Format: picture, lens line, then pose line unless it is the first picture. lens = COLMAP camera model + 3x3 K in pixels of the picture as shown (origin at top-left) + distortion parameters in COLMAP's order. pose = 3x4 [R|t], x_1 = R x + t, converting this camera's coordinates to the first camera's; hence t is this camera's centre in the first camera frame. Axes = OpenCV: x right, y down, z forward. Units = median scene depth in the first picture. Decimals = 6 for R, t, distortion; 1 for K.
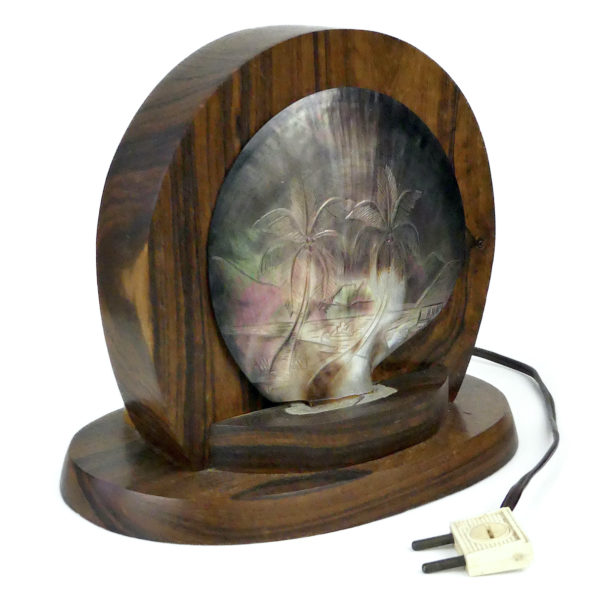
lens RADIAL K [[1315.4, 0, 301.8], [0, 1315.4, 298.0], [0, 0, 1]] dist [-0.180827, 0.000000]
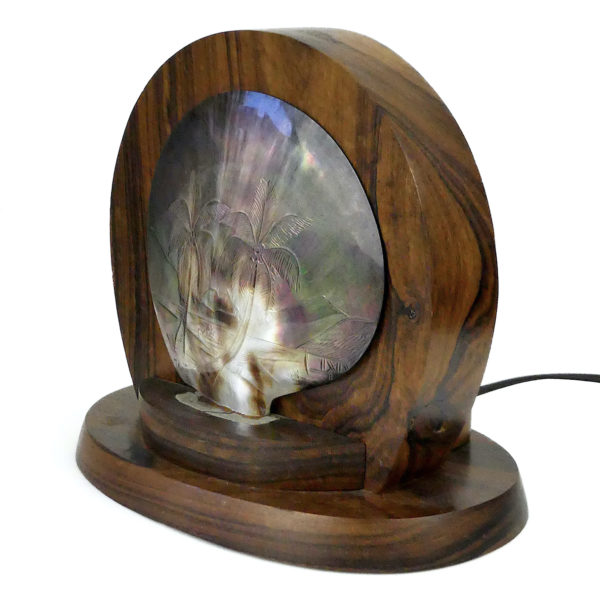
lens RADIAL K [[1315.4, 0, 299.1], [0, 1315.4, 297.5], [0, 0, 1]] dist [-0.180827, 0.000000]
pose [[0.157936, 0.228891, -0.960555, 0.996998], [-0.249731, 0.950399, 0.185409, -0.204016], [0.955349, 0.210597, 0.207263, 0.866693]]
